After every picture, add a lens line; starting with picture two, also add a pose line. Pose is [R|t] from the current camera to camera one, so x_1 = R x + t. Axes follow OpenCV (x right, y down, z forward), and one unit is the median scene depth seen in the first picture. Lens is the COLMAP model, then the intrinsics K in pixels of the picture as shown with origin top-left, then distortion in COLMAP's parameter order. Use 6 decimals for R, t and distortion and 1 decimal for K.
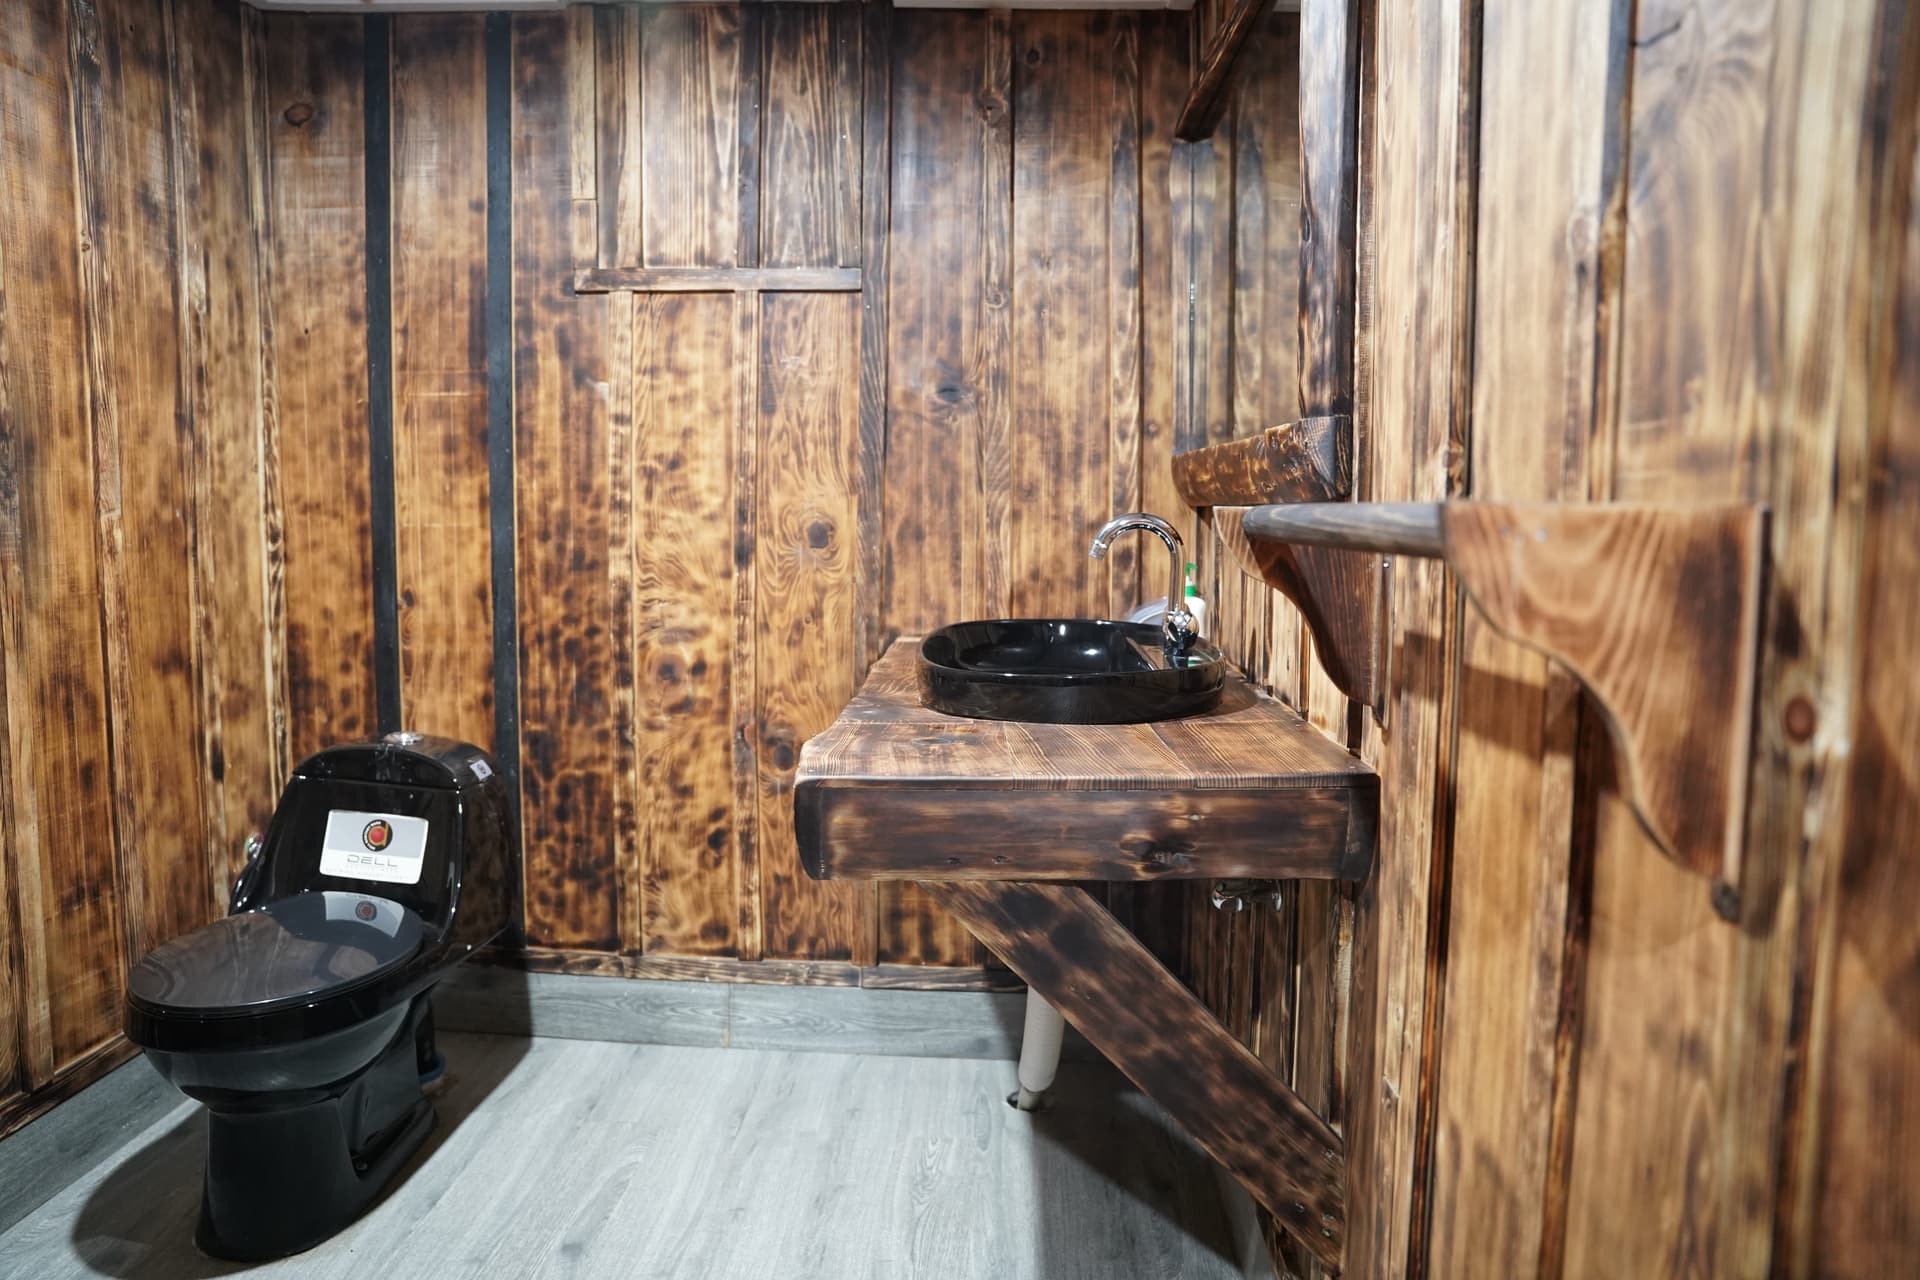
lens RADIAL K [[1370.7, 0, 958.5], [0, 1370.7, 658.5], [0, 0, 1]] dist [-0.132928, 0.114229]
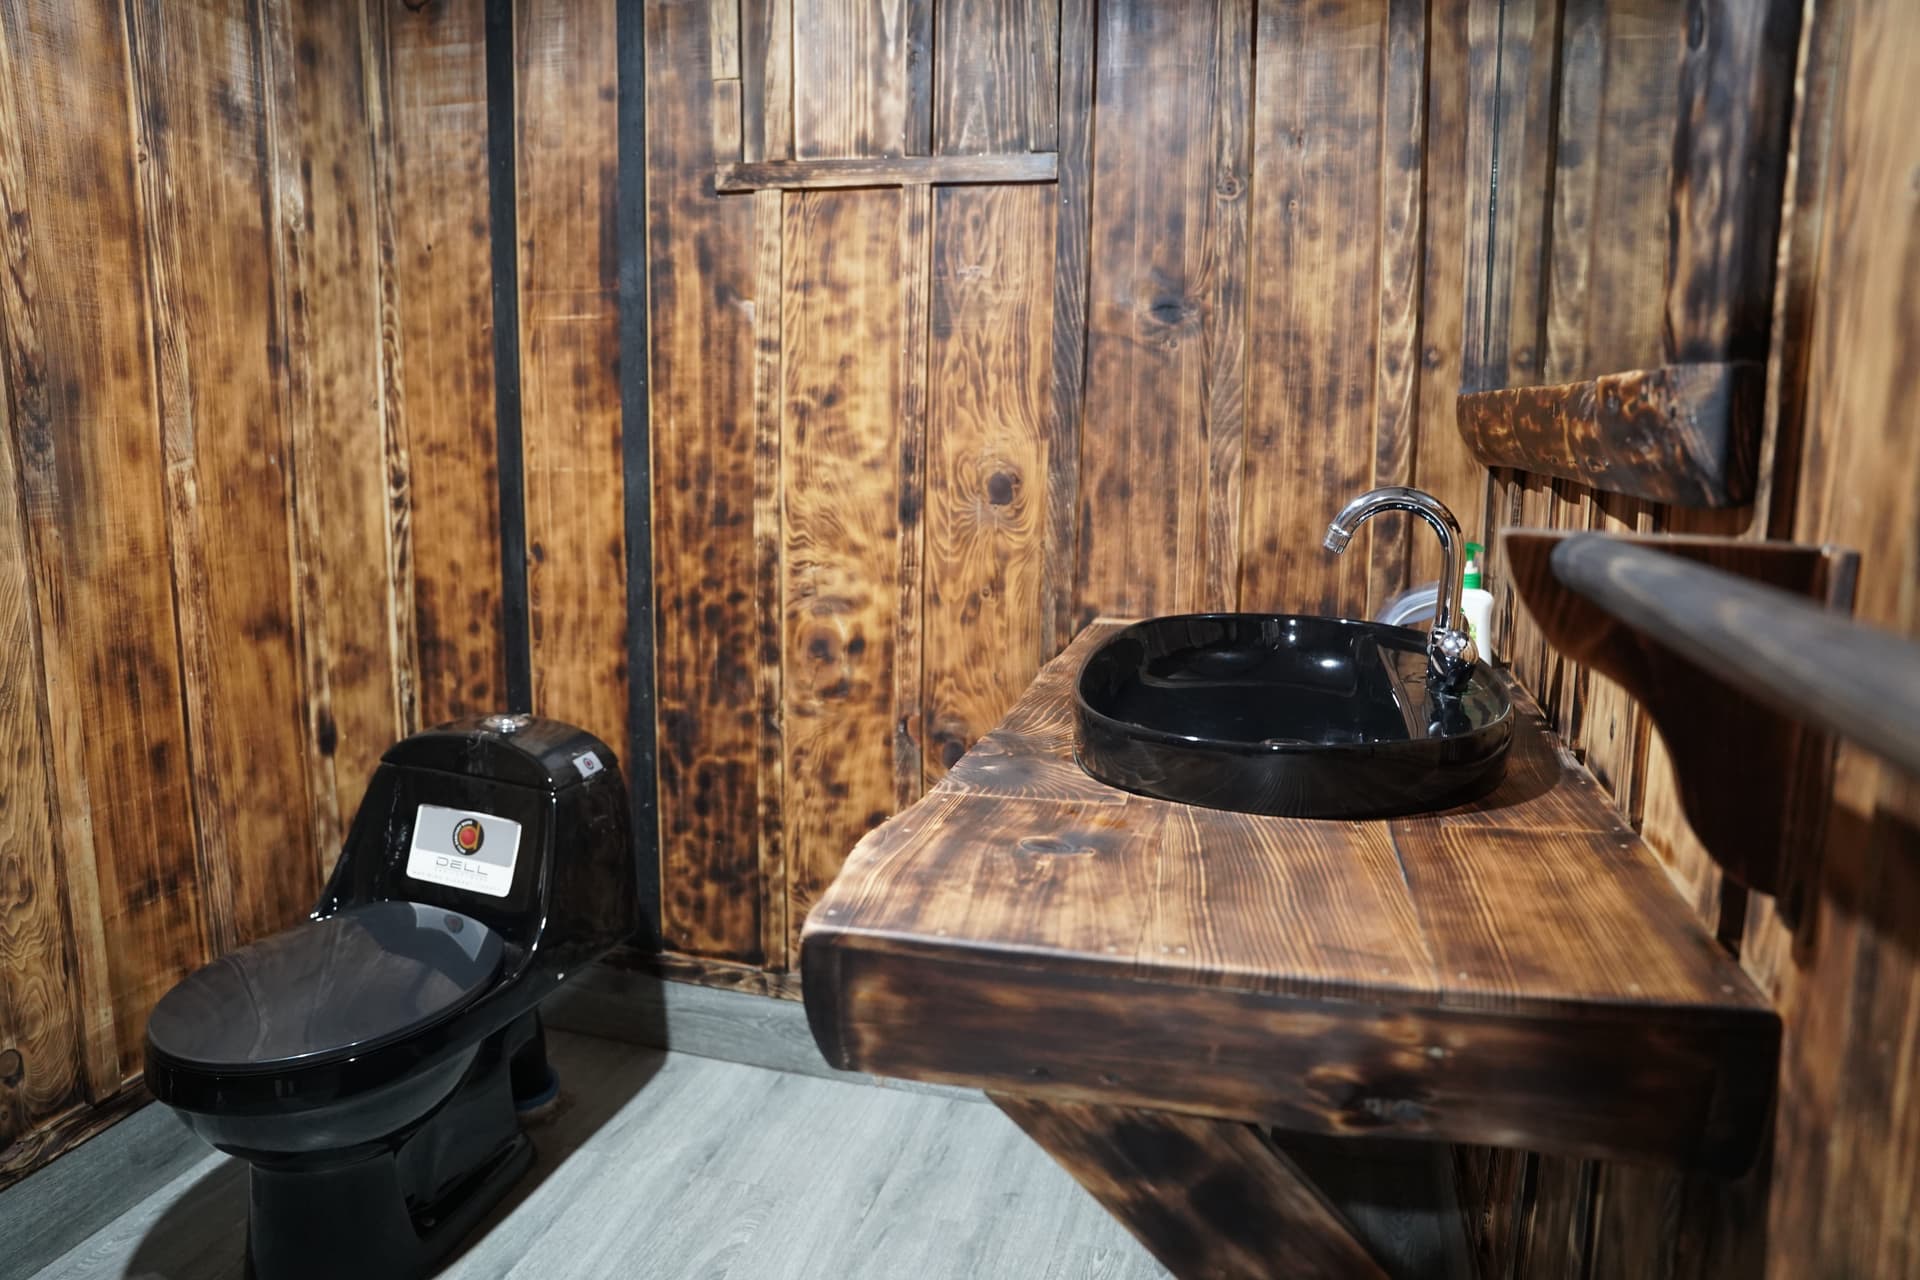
lens RADIAL K [[1325.7, 0, 964.8], [0, 1325.7, 640.3], [0, 0, 1]] dist [-0.138007, 0.106177]
pose [[0.976516, 0.039541, -0.211787, 0.046980], [-0.026568, 0.997612, 0.063755, -0.050887], [0.213802, -0.056631, 0.975234, 0.231763]]
